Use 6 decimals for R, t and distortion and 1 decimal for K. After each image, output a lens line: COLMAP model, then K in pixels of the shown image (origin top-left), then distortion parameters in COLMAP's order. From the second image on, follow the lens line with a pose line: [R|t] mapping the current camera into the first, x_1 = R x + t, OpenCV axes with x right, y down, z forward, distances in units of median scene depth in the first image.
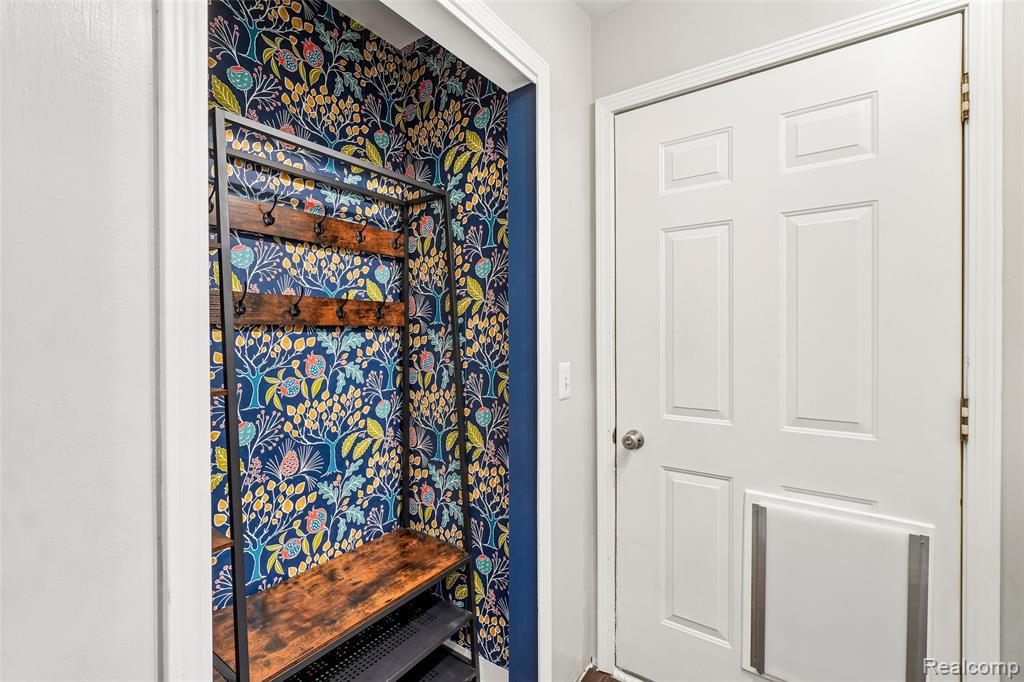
lens RADIAL K [[445.7, 0, 511.3], [0, 445.7, 340.2], [0, 0, 1]] dist [-0.004535, 0.001662]
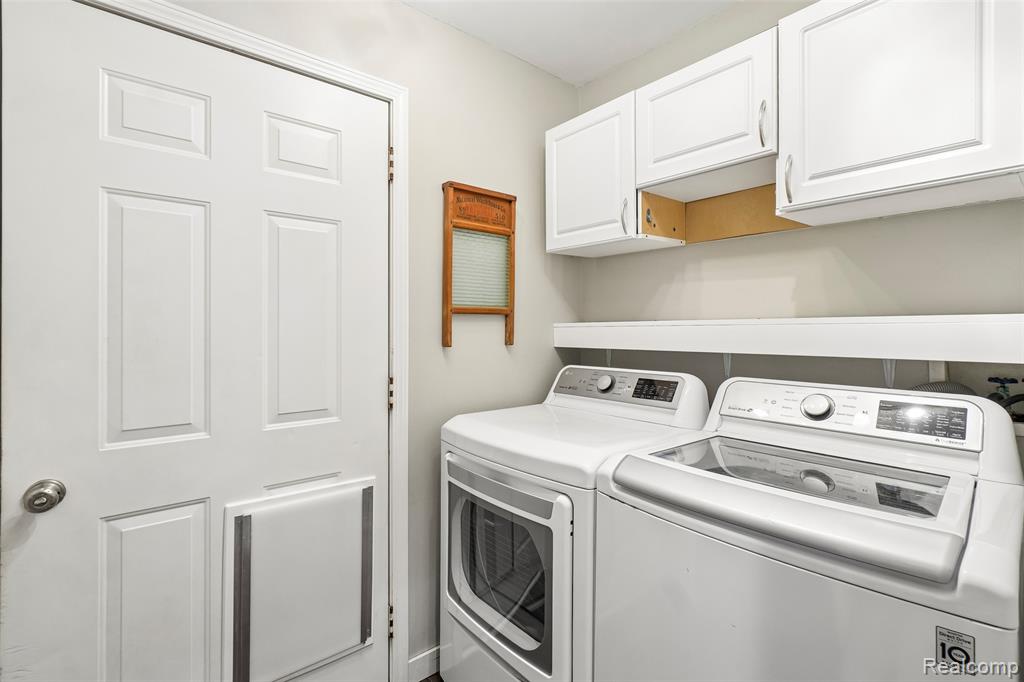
lens RADIAL K [[479.9, 0, 509.7], [0, 479.9, 332.0], [0, 0, 1]] dist [-0.001929, -0.000429]
pose [[0.263916, -0.001131, 0.964545, -0.267044], [0.016976, 0.999850, -0.003472, -0.001371], [-0.964396, 0.017290, 0.263895, 0.188512]]
